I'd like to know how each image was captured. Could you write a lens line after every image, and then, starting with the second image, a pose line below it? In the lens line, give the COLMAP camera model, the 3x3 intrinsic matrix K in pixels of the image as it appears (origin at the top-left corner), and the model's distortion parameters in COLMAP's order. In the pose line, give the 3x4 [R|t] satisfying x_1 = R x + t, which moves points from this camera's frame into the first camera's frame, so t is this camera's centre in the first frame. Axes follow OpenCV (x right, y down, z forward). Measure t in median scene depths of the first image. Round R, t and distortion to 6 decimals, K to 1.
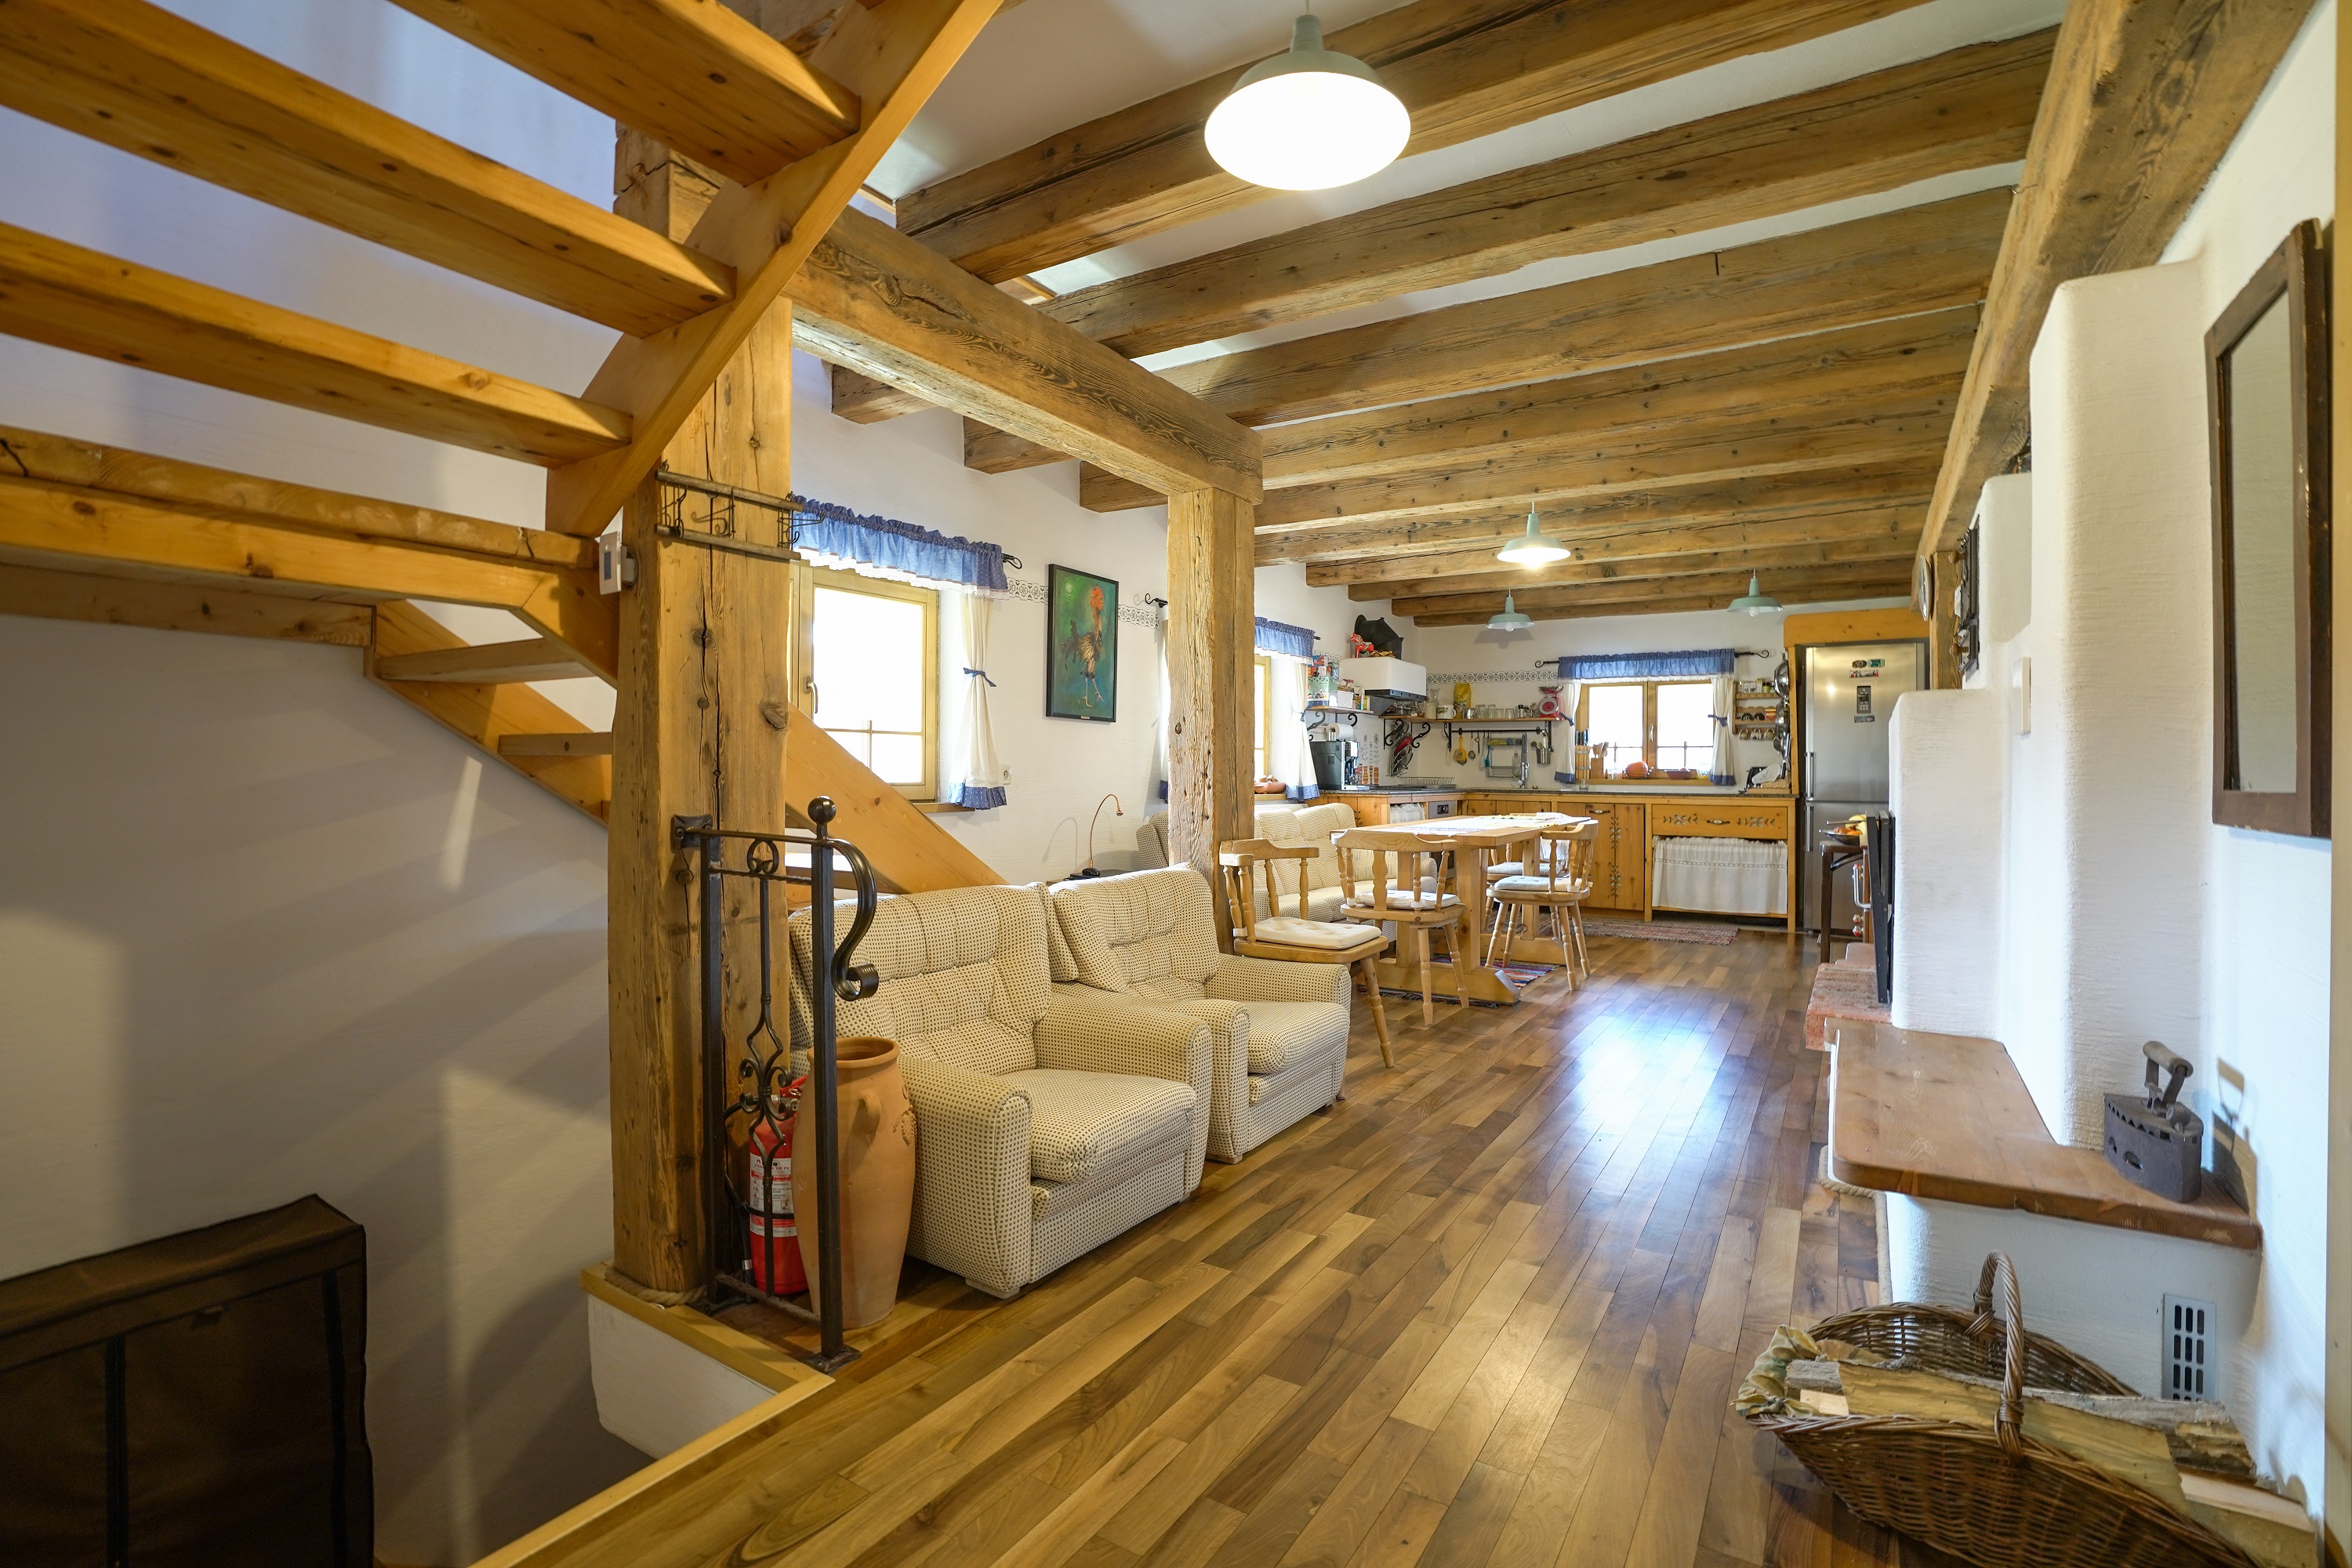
lens RADIAL K [[1091.1, 0, 1175.5], [0, 1091.1, 773.9], [0, 0, 1]] dist [-0.064376, 0.023504]
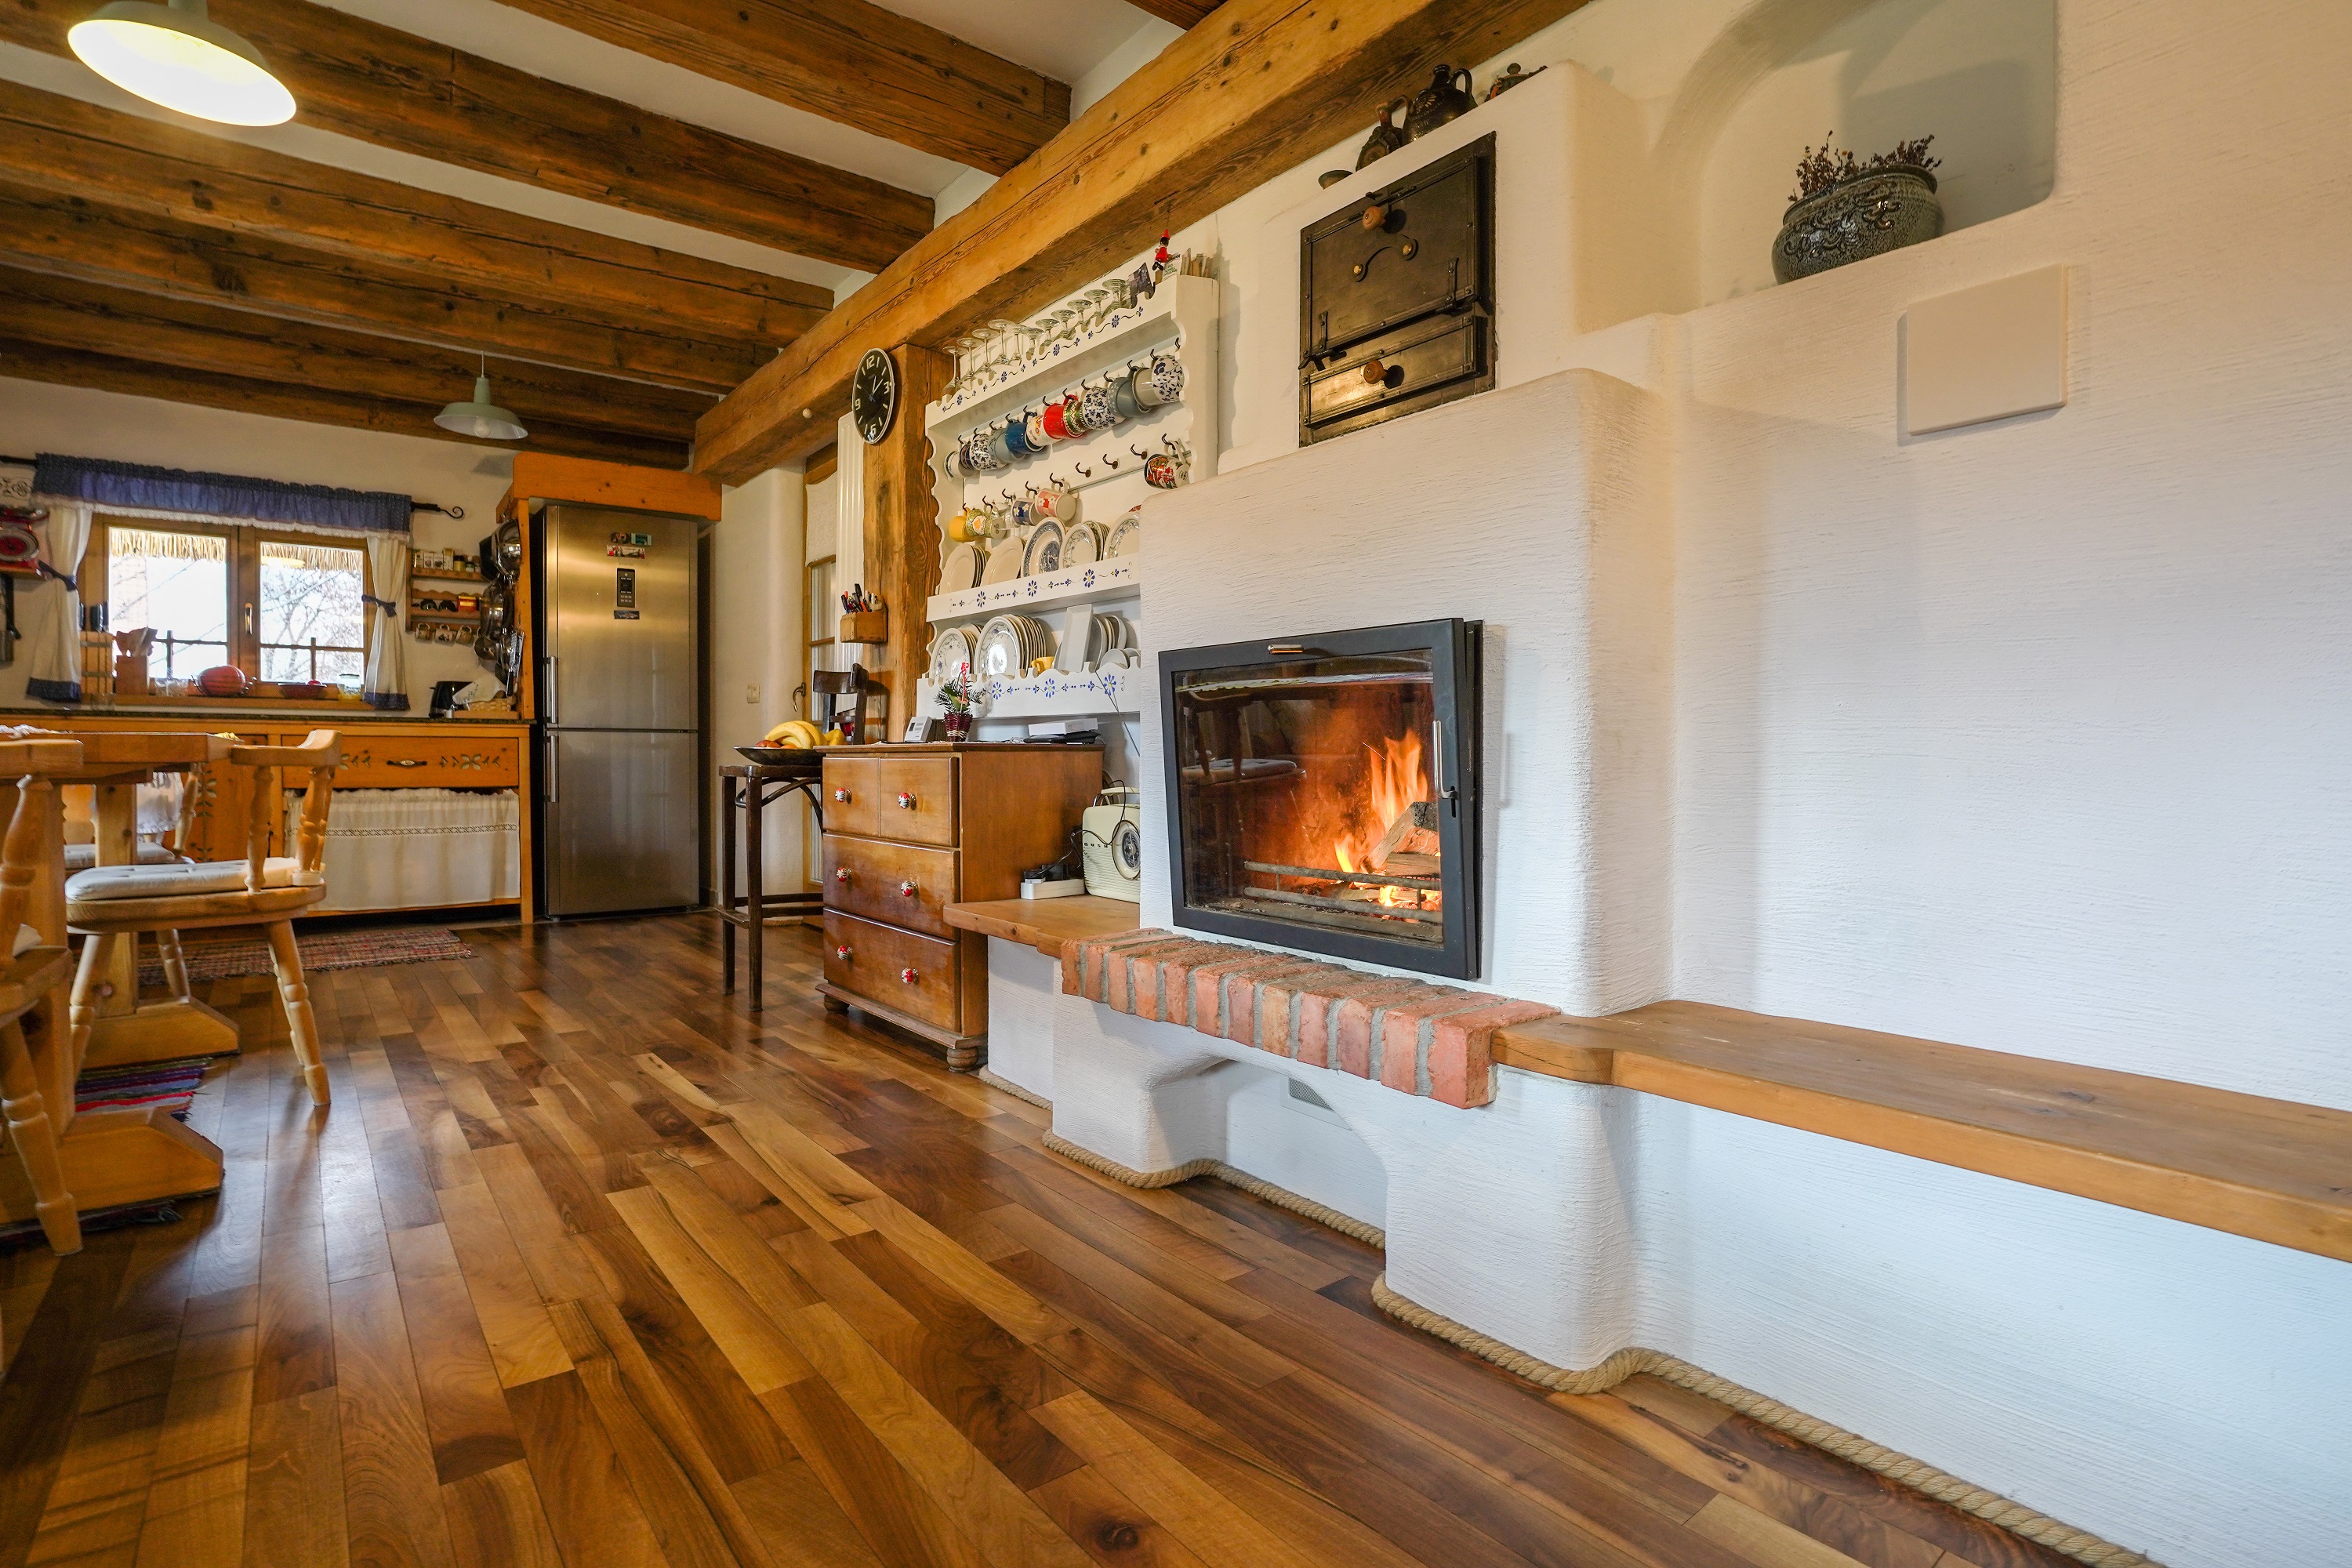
lens RADIAL K [[1106.9, 0, 1123.9], [0, 1106.9, 778.4], [0, 0, 1]] dist [-0.018478, -0.000039]
pose [[0.325352, -0.015317, 0.945469, 0.041228], [0.002811, 0.999880, 0.015231, 0.046233], [-0.945589, -0.002297, 0.325356, 0.414241]]
